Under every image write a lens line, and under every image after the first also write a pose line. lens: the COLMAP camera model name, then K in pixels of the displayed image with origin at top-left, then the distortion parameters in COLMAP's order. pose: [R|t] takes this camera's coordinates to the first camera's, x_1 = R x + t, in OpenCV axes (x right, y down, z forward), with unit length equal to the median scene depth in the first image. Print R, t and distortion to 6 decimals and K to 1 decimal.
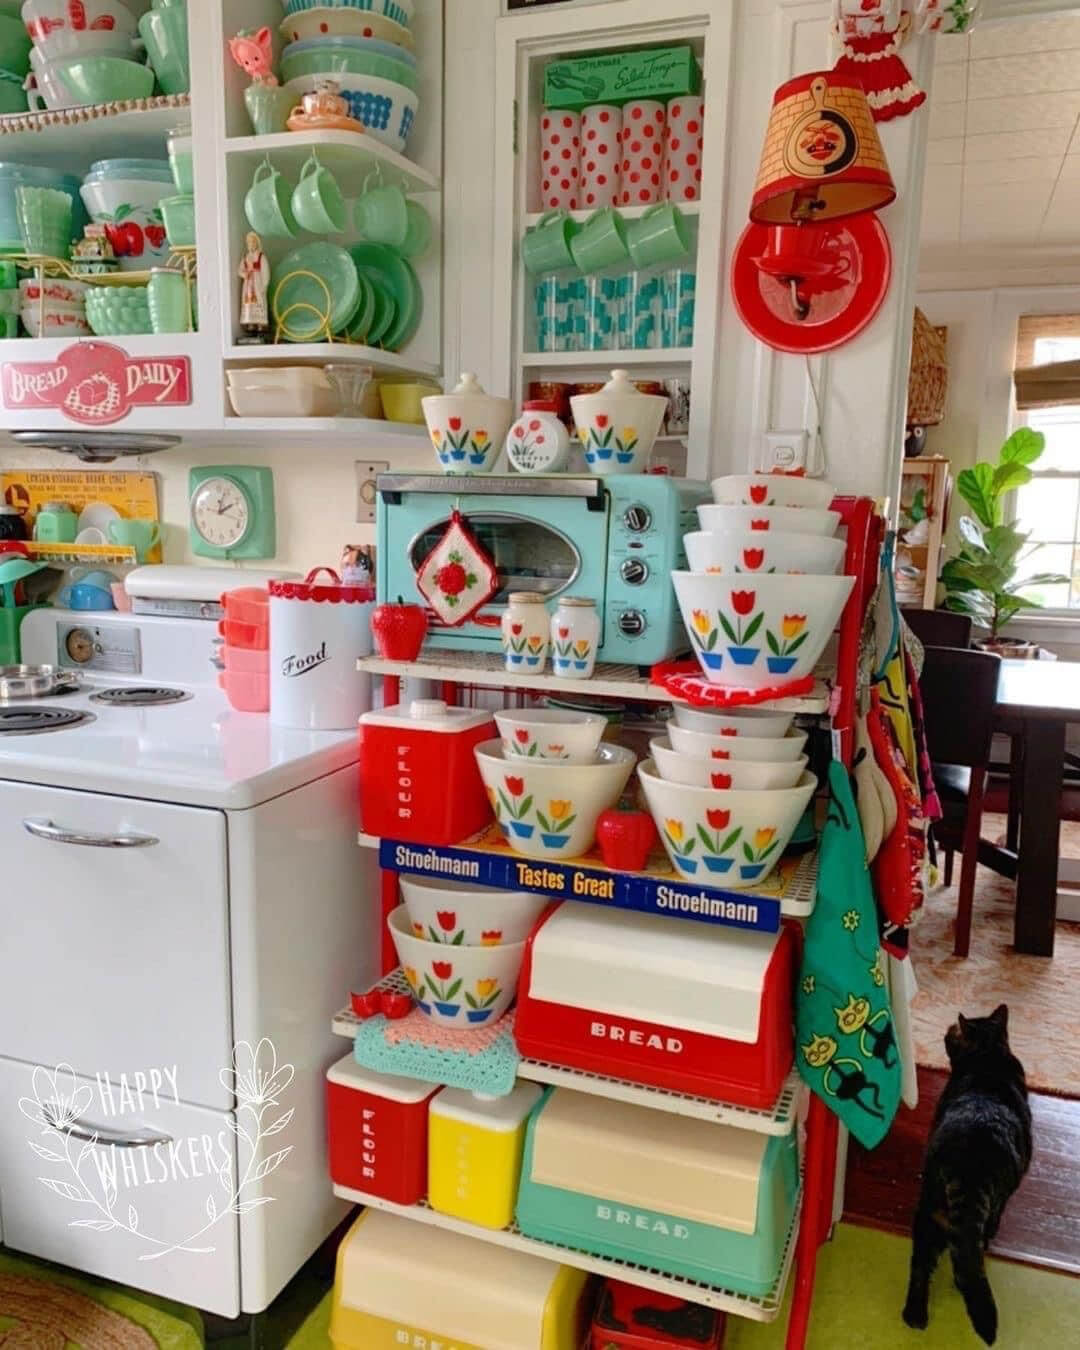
lens RADIAL K [[1051.3, 0, 540.0], [0, 1051.3, 675.0], [0, 0, 1]] dist [0.002209, 0.000127]
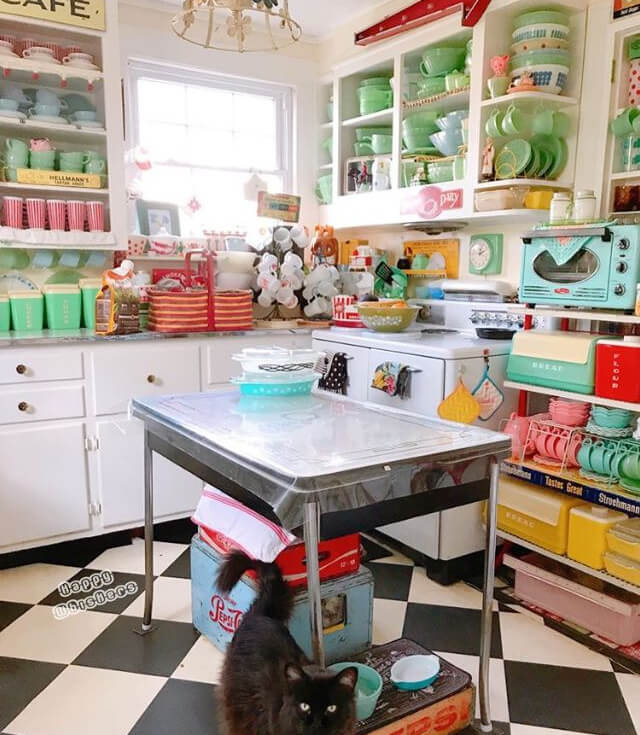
lens RADIAL K [[714.6, 0, 320.0], [0, 714.6, 367.5], [0, 0, 1]] dist [0.011953, 0.014681]
pose [[0.795367, 0.069158, -0.602170, 0.446864], [-0.093695, 0.995556, -0.009419, 0.164994], [0.598843, 0.063912, 0.798312, -0.526401]]
